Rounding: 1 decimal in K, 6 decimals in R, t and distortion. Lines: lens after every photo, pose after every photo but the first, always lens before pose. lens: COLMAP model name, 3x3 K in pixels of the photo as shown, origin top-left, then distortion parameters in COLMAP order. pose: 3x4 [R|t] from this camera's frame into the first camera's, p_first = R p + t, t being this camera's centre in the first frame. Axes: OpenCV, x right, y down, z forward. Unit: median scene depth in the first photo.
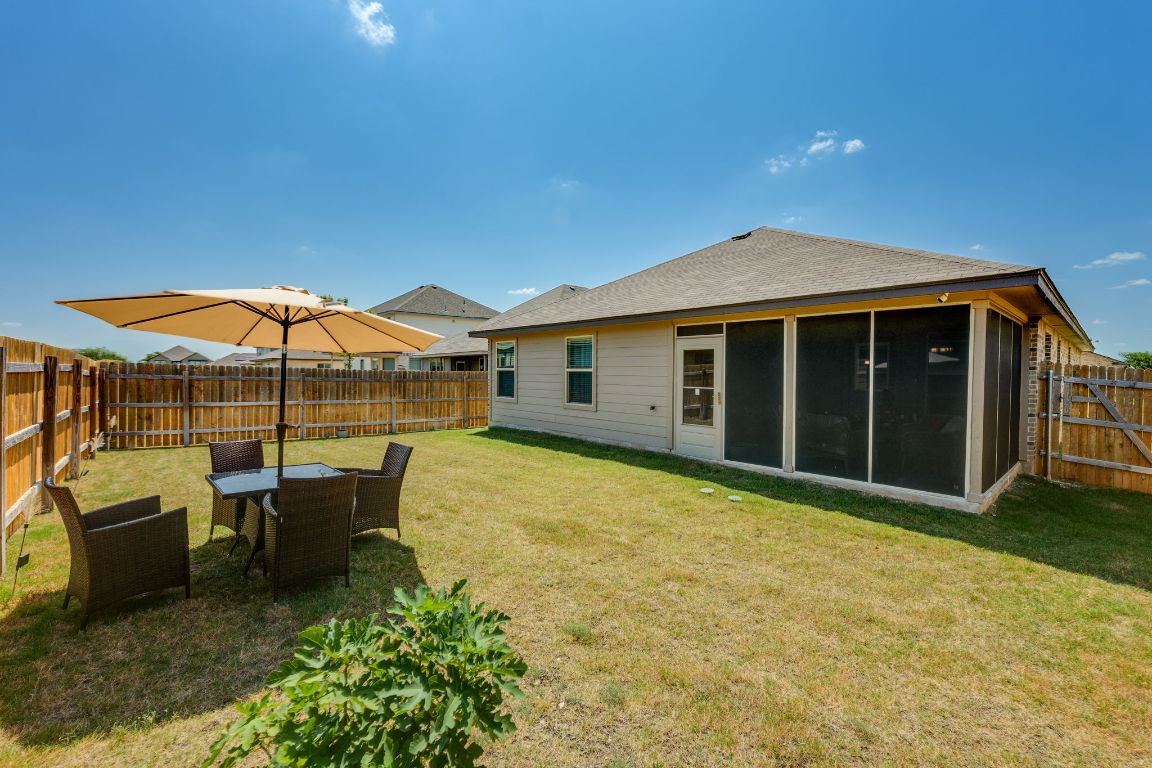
lens RADIAL K [[475.4, 0, 571.3], [0, 475.4, 383.1], [0, 0, 1]] dist [0.003881, -0.000148]
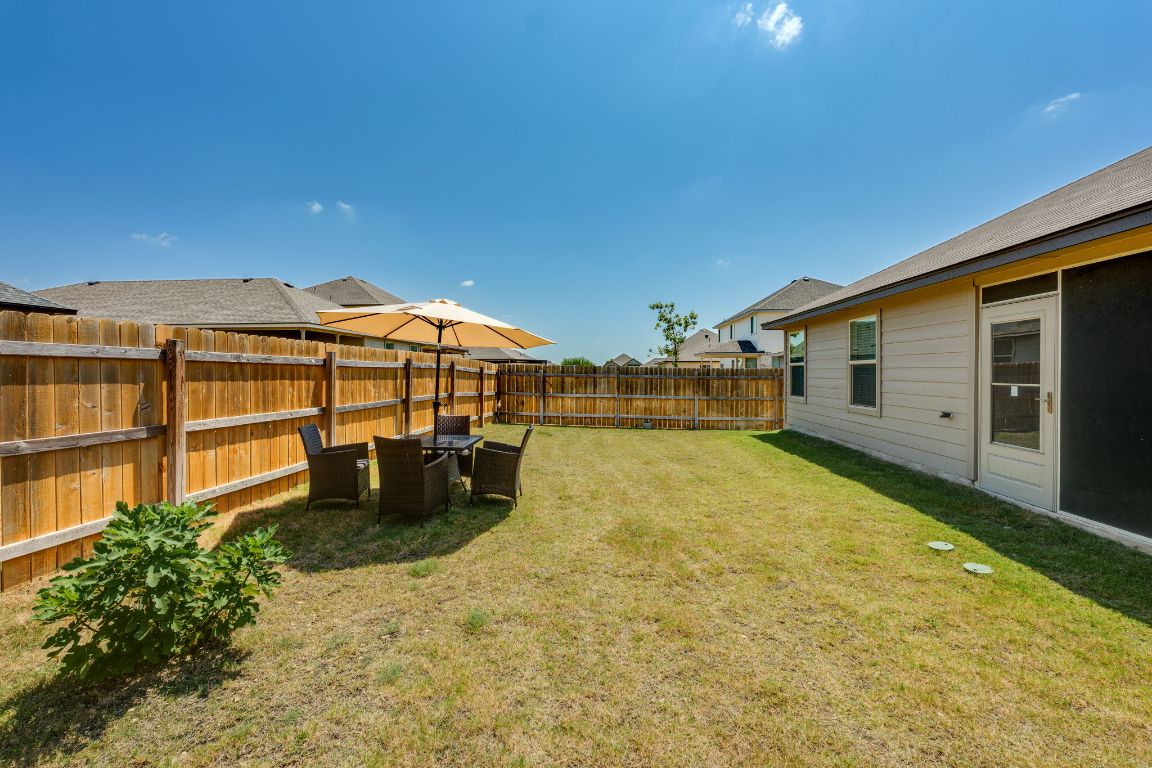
lens RADIAL K [[475.4, 0, 572.1], [0, 475.4, 377.0], [0, 0, 1]] dist [0.003881, -0.000148]
pose [[0.693404, -0.000461, -0.720549, 0.295520], [-0.011257, 0.999871, -0.011473, 0.012851], [0.720461, 0.016067, 0.693309, 0.159948]]
